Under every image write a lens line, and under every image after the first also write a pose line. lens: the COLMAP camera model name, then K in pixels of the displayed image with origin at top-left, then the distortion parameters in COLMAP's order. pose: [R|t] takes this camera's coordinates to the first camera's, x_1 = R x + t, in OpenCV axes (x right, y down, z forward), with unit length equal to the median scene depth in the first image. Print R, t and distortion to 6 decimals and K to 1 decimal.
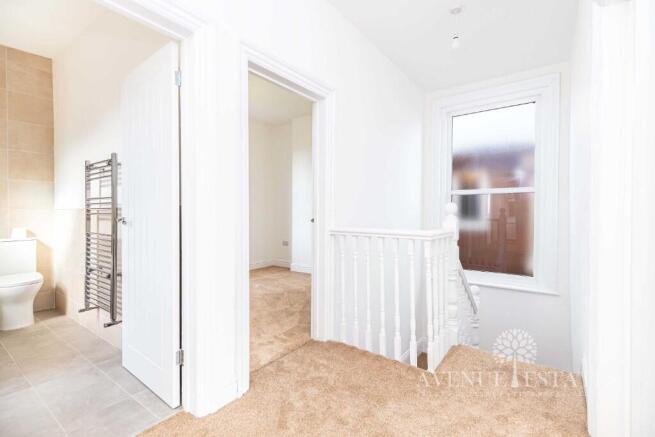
lens RADIAL K [[304.6, 0, 328.2], [0, 304.6, 219.1], [0, 0, 1]] dist [0.005758, 0.002000]
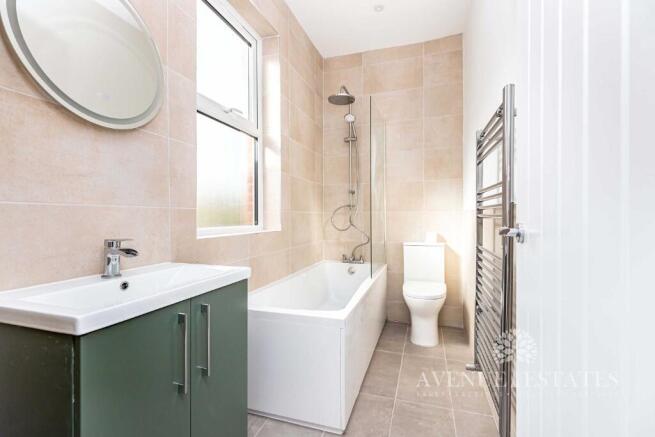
lens RADIAL K [[304.6, 0, 327.7], [0, 304.6, 220.3], [0, 0, 1]] dist [0.005758, 0.002000]
pose [[0.324600, 0.005055, -0.945838, -0.261214], [0.000056, 0.999986, 0.005363, -0.010969], [0.945851, -0.001794, 0.324595, 0.443807]]
